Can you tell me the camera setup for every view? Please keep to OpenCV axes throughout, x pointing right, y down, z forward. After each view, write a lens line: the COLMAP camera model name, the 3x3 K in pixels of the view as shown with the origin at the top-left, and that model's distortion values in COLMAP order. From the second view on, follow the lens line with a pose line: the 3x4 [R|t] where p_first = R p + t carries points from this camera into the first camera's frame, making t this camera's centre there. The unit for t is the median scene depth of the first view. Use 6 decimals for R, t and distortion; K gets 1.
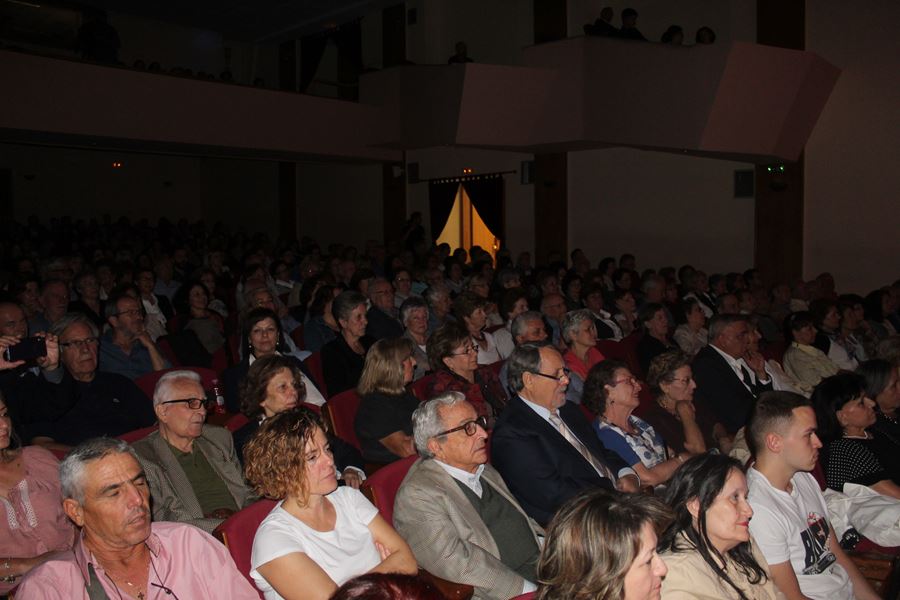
lens RADIAL K [[748.7, 0, 450.0], [0, 748.7, 300.0], [0, 0, 1]] dist [-0.159057, 0.122731]
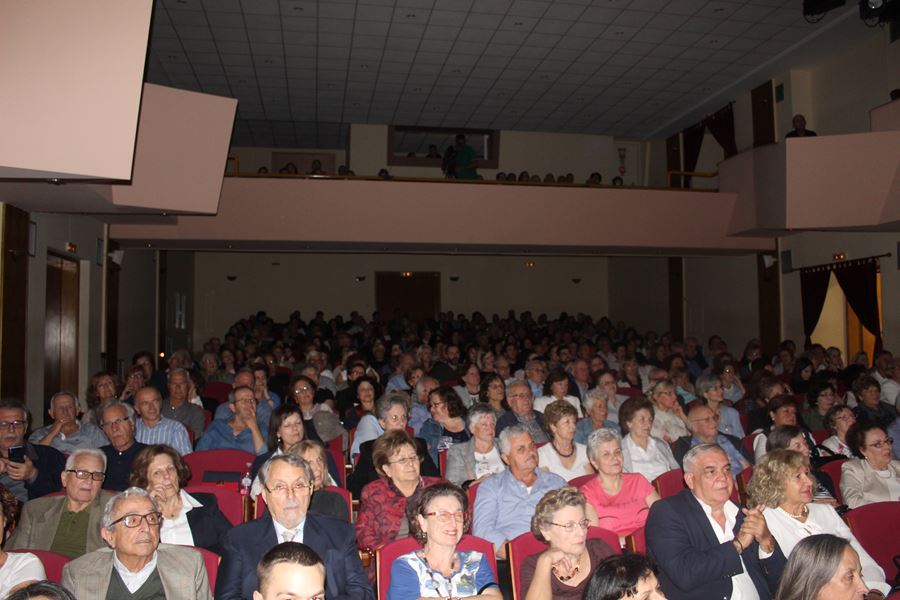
lens RADIAL K [[748.7, 0, 450.0], [0, 748.7, 300.0], [0, 0, 1]] dist [-0.159057, 0.122731]
pose [[0.787933, -0.026736, -0.615180, 0.175642], [-0.048768, 0.993209, -0.105629, -0.011072], [0.613827, 0.113230, 0.781278, 0.063046]]
